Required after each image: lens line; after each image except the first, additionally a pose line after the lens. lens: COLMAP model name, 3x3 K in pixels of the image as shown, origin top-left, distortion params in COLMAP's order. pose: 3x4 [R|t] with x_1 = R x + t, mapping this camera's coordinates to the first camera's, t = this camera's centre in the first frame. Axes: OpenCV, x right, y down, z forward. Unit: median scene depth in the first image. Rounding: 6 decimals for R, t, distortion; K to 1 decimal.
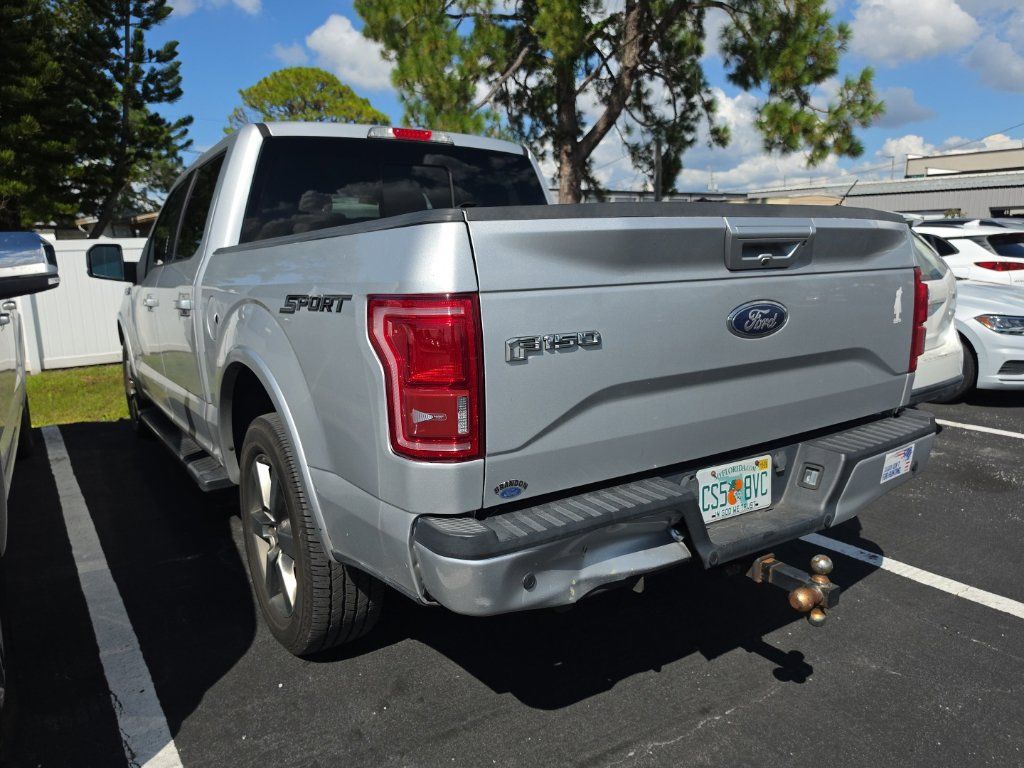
lens RADIAL K [[712.2, 0, 508.0], [0, 712.2, 389.5], [0, 0, 1]] dist [0.002014, -0.006852]
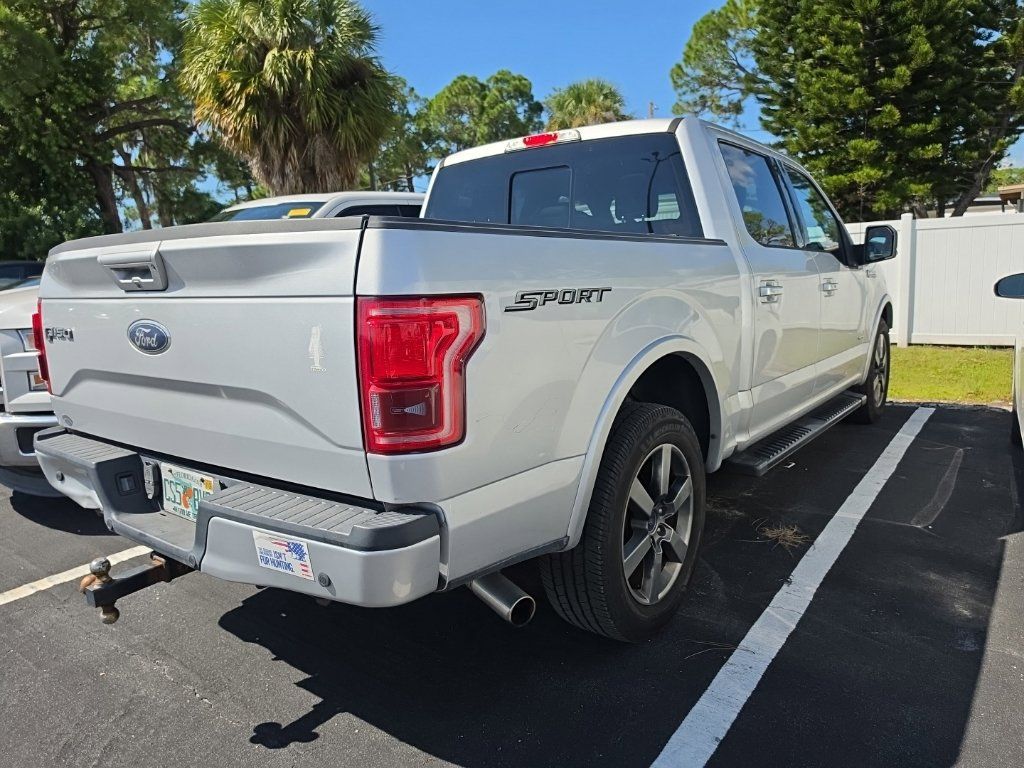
lens RADIAL K [[712.2, 0, 508.0], [0, 712.2, 389.5], [0, 0, 1]] dist [0.002014, -0.006852]
pose [[0.346815, 0.173547, -0.921738, 0.901368], [-0.143454, 0.980985, 0.130726, -0.139479], [0.926898, 0.086889, 0.365117, 0.649363]]
